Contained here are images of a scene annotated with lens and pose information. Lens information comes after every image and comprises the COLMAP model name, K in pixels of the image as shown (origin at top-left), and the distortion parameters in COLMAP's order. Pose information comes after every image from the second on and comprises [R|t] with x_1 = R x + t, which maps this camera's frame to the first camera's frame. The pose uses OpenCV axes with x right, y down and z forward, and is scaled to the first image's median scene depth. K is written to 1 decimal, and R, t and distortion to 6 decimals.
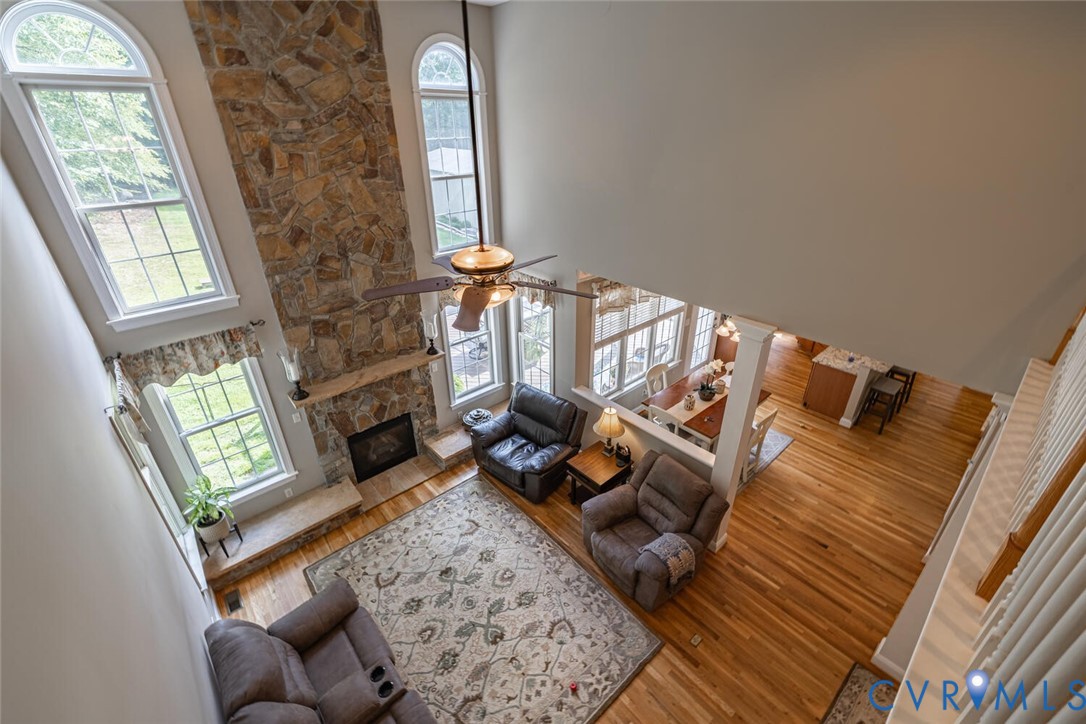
lens RADIAL K [[453.1, 0, 545.2], [0, 453.1, 349.0], [0, 0, 1]] dist [0.001770, 0.000786]
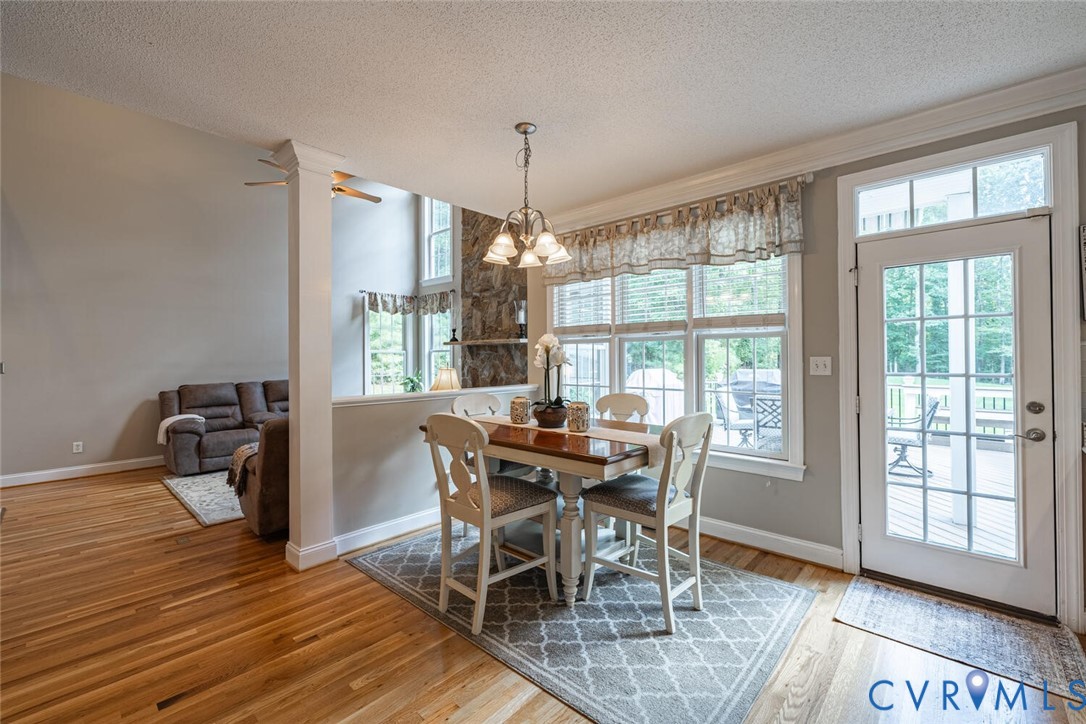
lens RADIAL K [[453.1, 0, 548.1], [0, 453.1, 359.5], [0, 0, 1]] dist [0.001770, 0.000786]
pose [[0.122781, 0.015795, -0.992308, 1.060892], [-0.432224, 0.900916, -0.039140, 0.083072], [0.893368, 0.433705, 0.117443, 1.173121]]
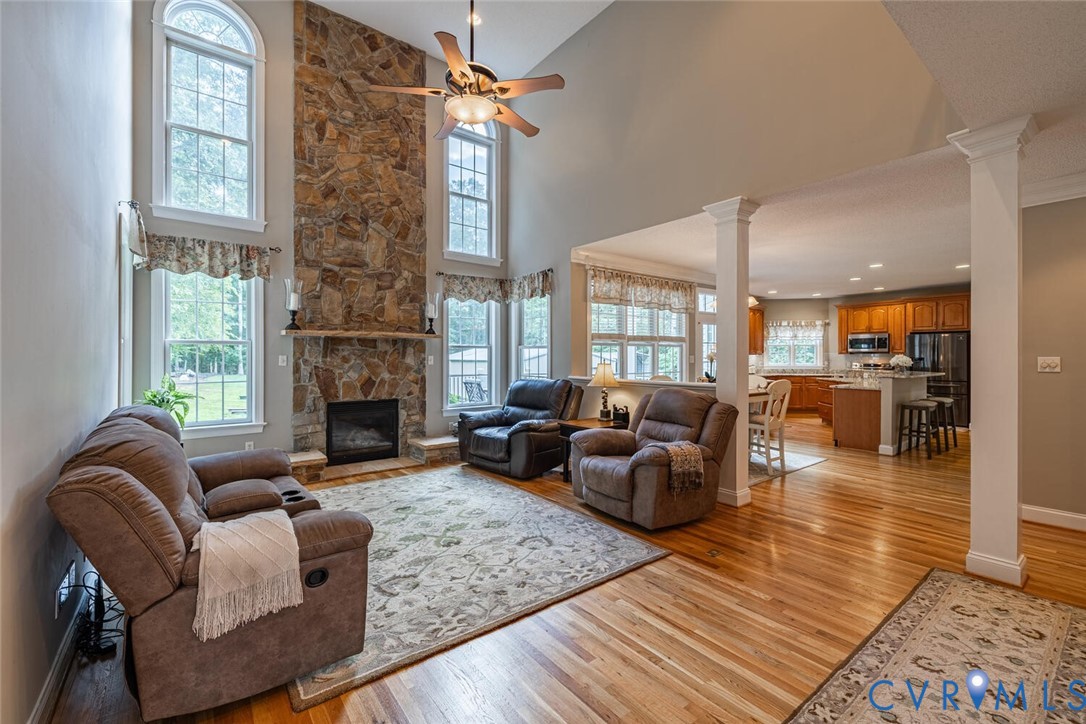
lens RADIAL K [[453.1, 0, 544.1], [0, 453.1, 352.5], [0, 0, 1]] dist [0.001770, 0.000786]
pose [[0.998149, 0.011298, -0.059762, 0.082355], [-0.036850, 0.894049, -0.446450, 0.601142], [0.048387, 0.447826, 0.892811, 0.153482]]
